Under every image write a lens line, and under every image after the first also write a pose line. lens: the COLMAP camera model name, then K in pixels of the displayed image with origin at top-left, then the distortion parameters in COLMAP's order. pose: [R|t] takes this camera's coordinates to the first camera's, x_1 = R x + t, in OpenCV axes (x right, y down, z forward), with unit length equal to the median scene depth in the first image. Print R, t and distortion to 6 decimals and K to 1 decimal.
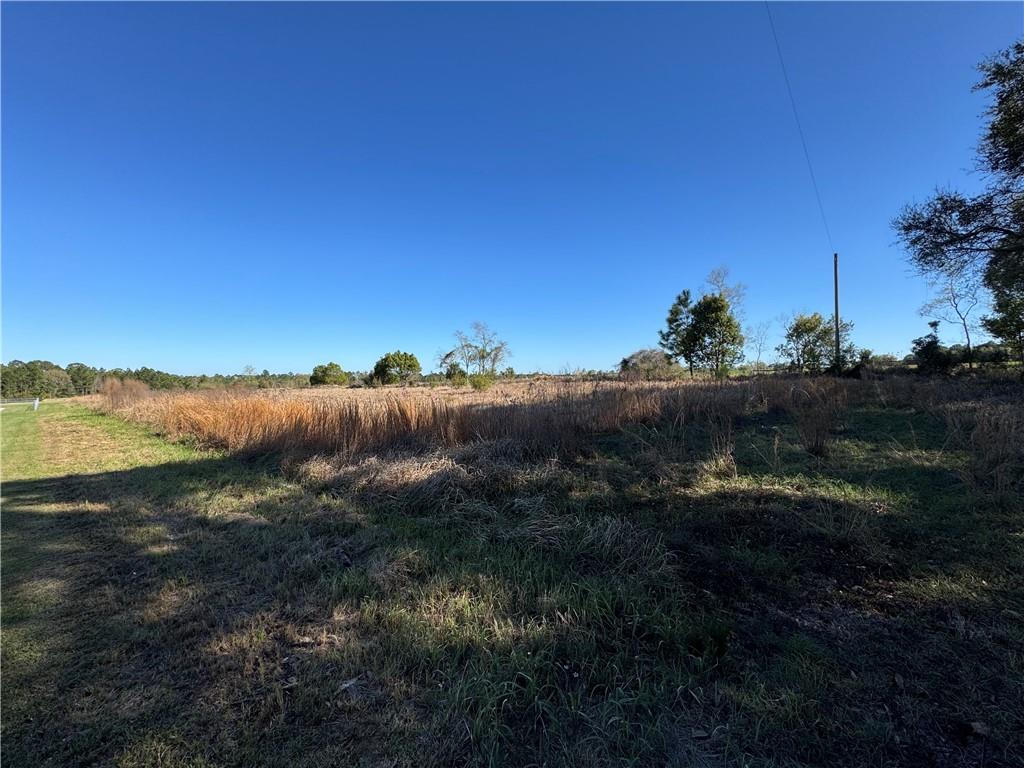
lens RADIAL K [[411.2, 0, 512.0], [0, 411.2, 384.0], [0, 0, 1]] dist [-0.000207, 0.000221]
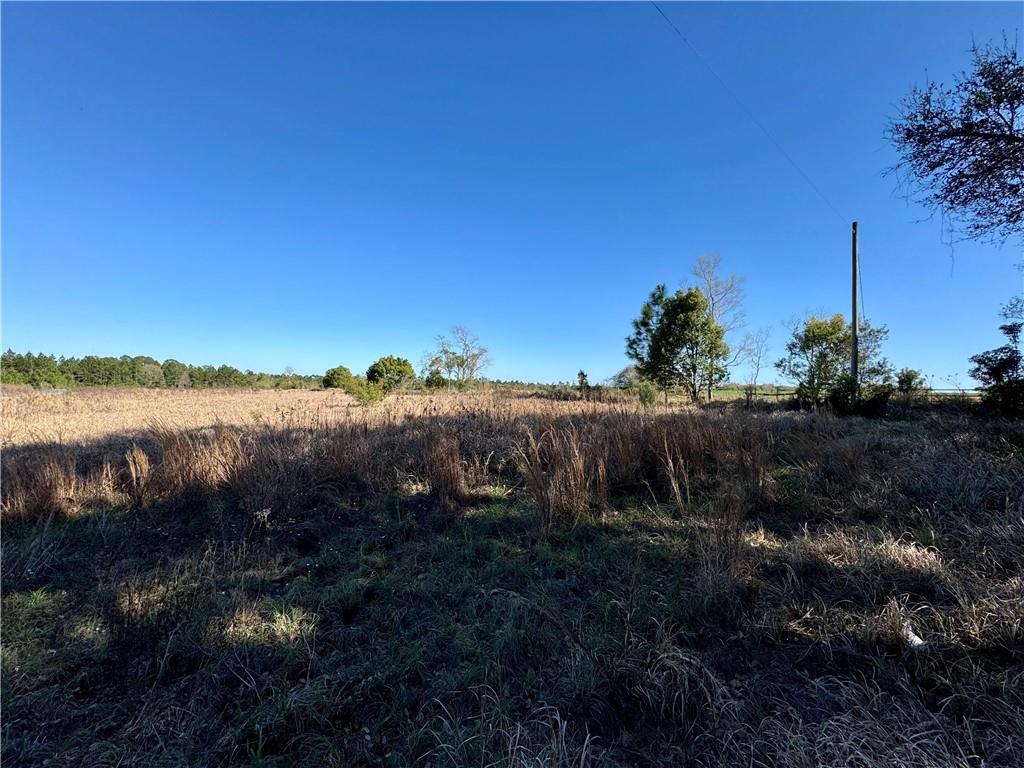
lens RADIAL K [[411.2, 0, 512.0], [0, 411.2, 384.0], [0, 0, 1]] dist [-0.000207, 0.000221]
pose [[0.986509, 0.040812, -0.158537, 0.268093], [-0.044454, 0.998821, -0.019492, -0.016209], [0.157555, 0.026276, 0.987161, 0.201521]]
